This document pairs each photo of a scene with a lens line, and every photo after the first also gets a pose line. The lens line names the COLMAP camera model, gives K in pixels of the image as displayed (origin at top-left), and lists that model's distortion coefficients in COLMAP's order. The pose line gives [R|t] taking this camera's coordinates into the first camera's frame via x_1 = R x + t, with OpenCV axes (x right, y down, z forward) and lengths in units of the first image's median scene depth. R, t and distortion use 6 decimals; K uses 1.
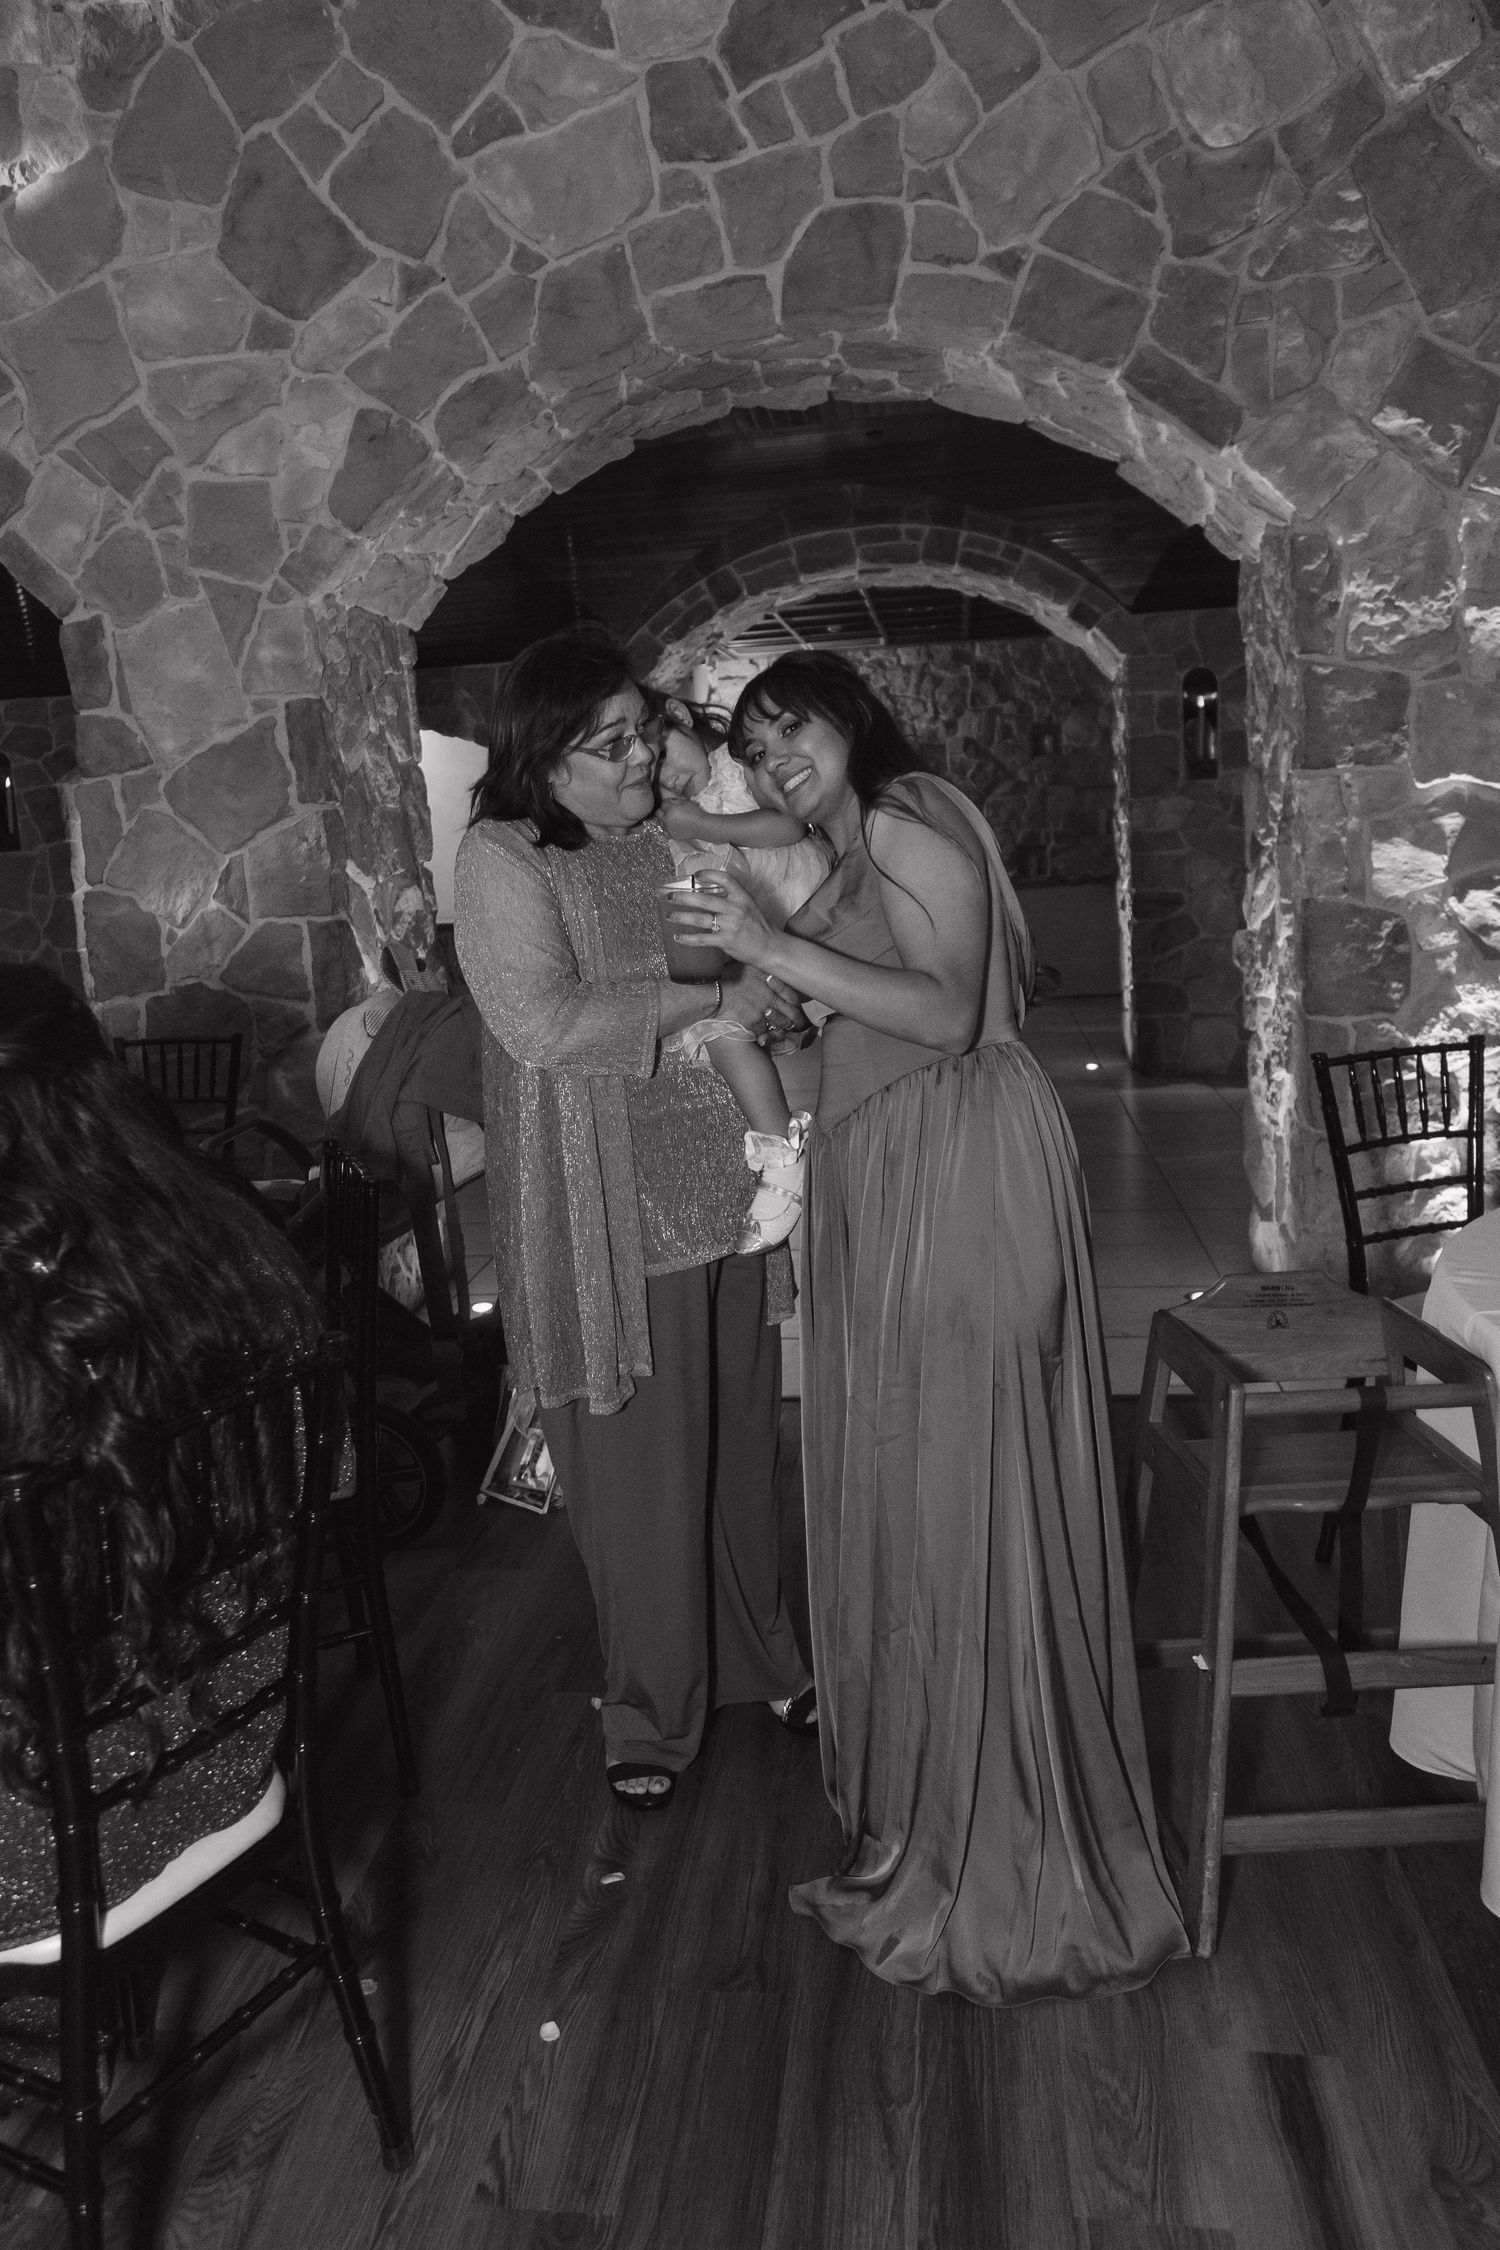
lens RADIAL K [[1655.1, 0, 724.7], [0, 1655.1, 1041.0], [0, 0, 1]] dist [0.001261, 0.004523]
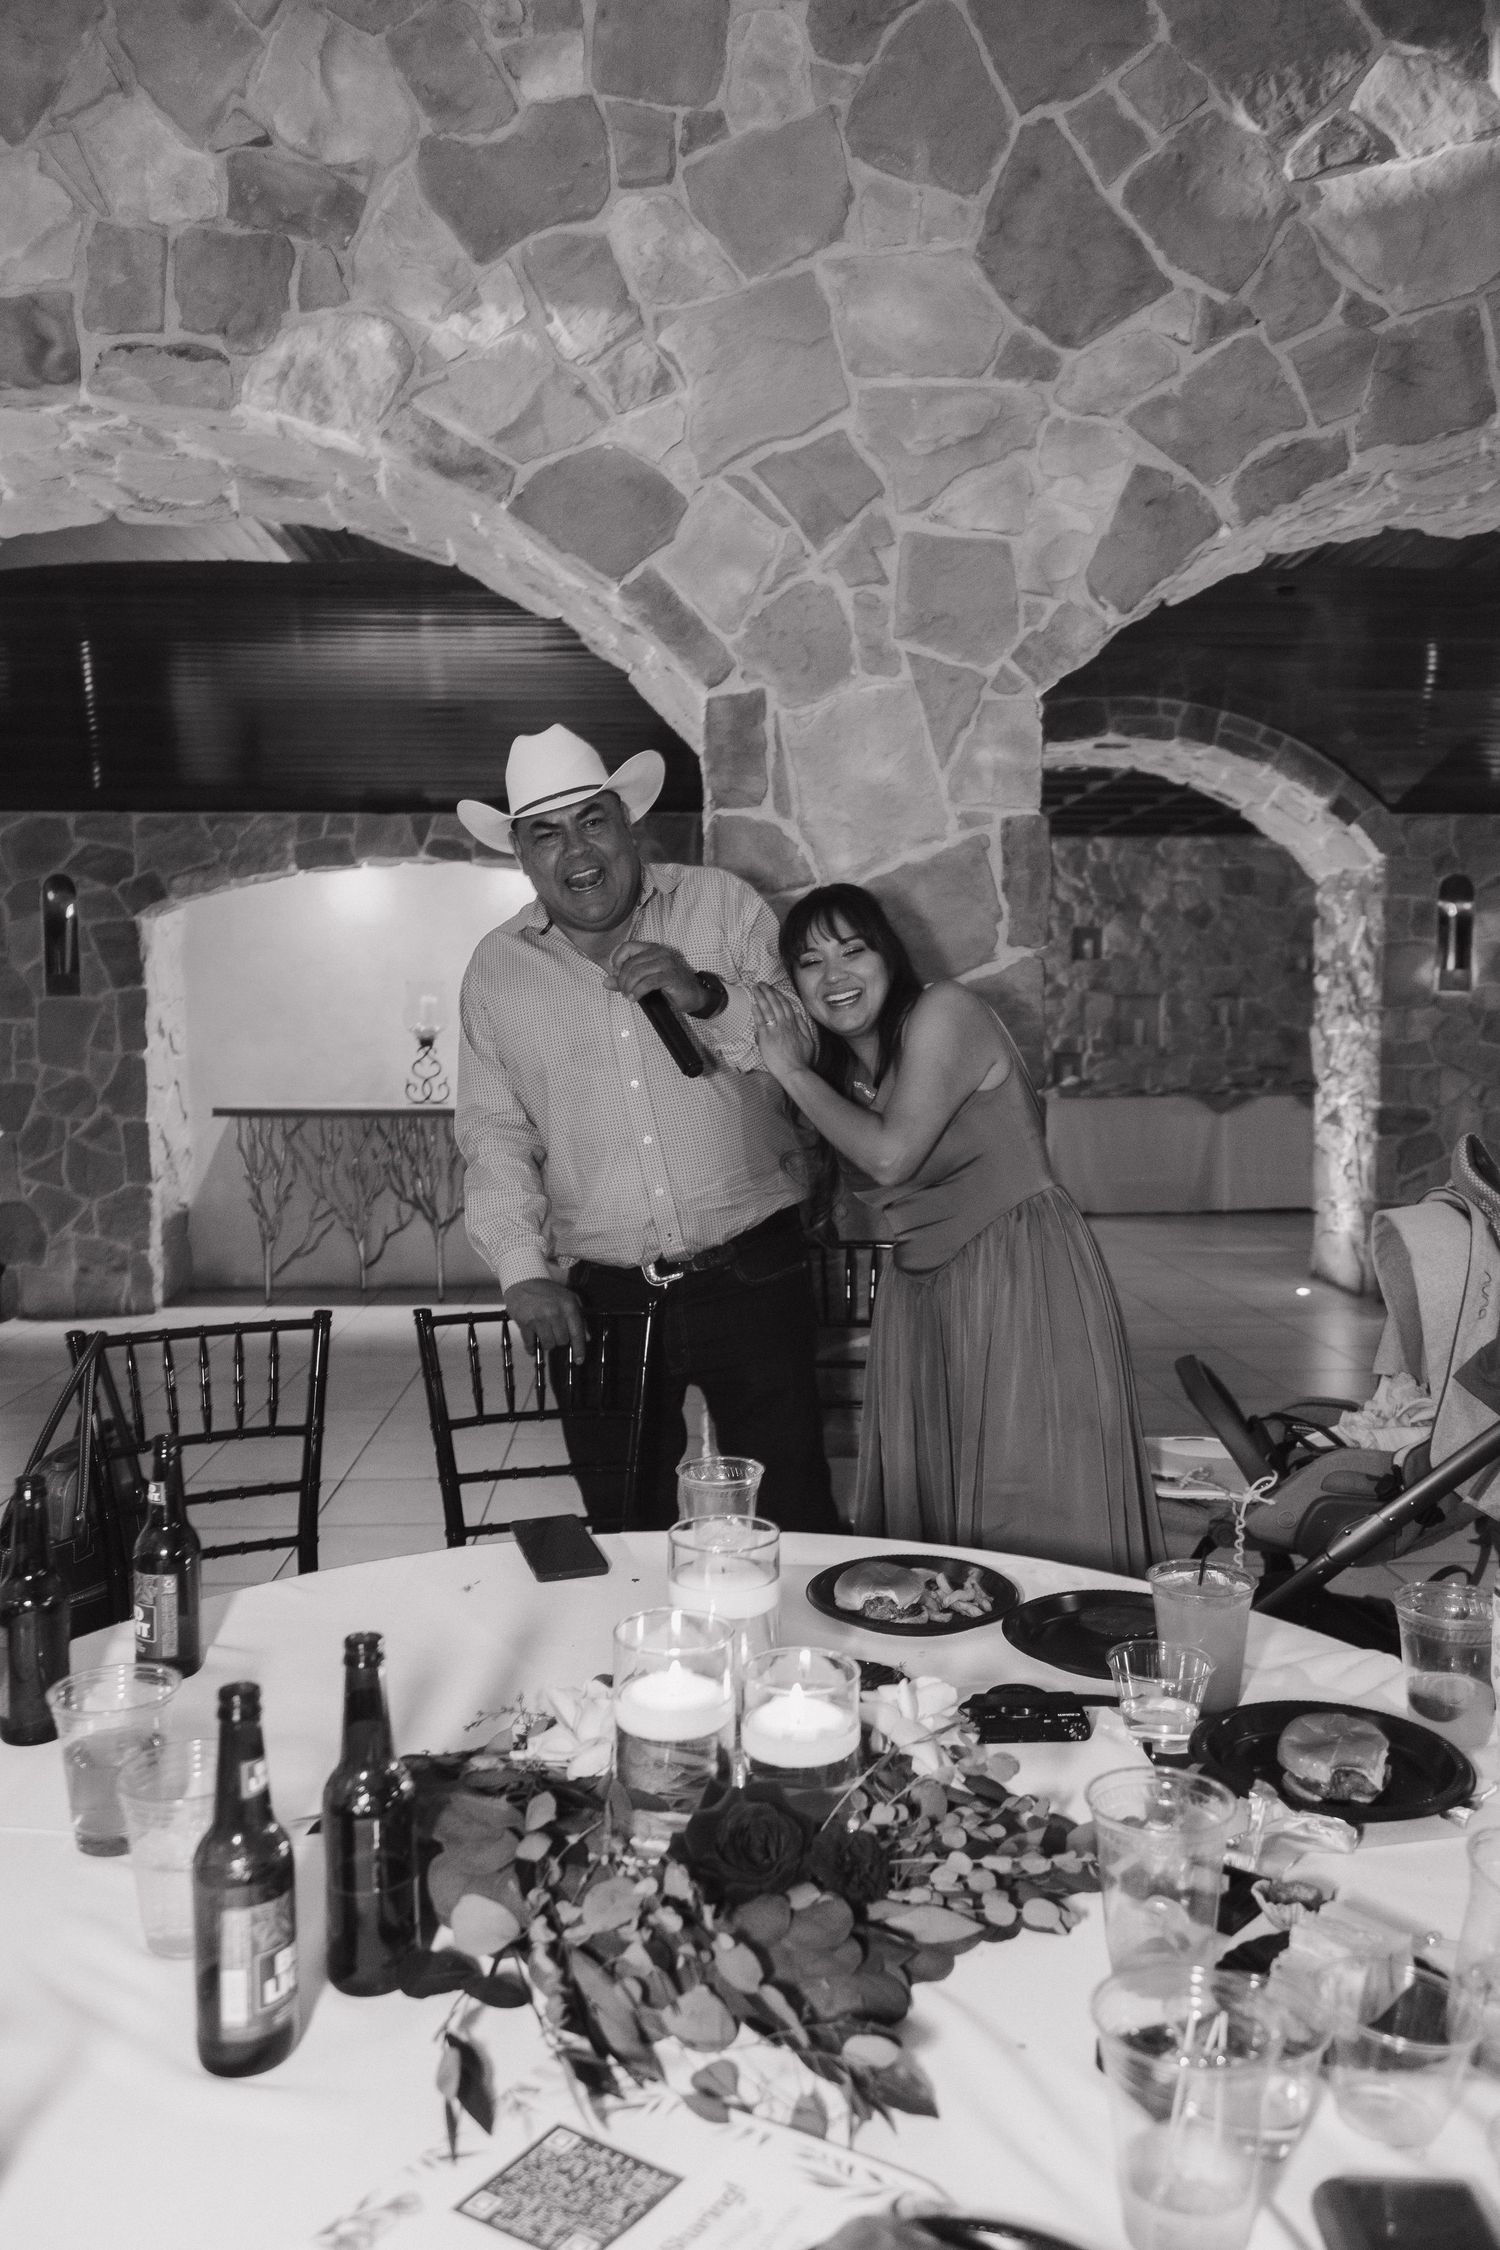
lens RADIAL K [[1708.2, 0, 750.0], [0, 1708.2, 1125.0], [0, 0, 1]] dist [0.000003, -0.000650]
pose [[0.980147, 0.042170, 0.193738, -0.537203], [-0.028016, 0.996773, -0.075224, 0.005308], [-0.196285, 0.068303, 0.978165, 0.240773]]
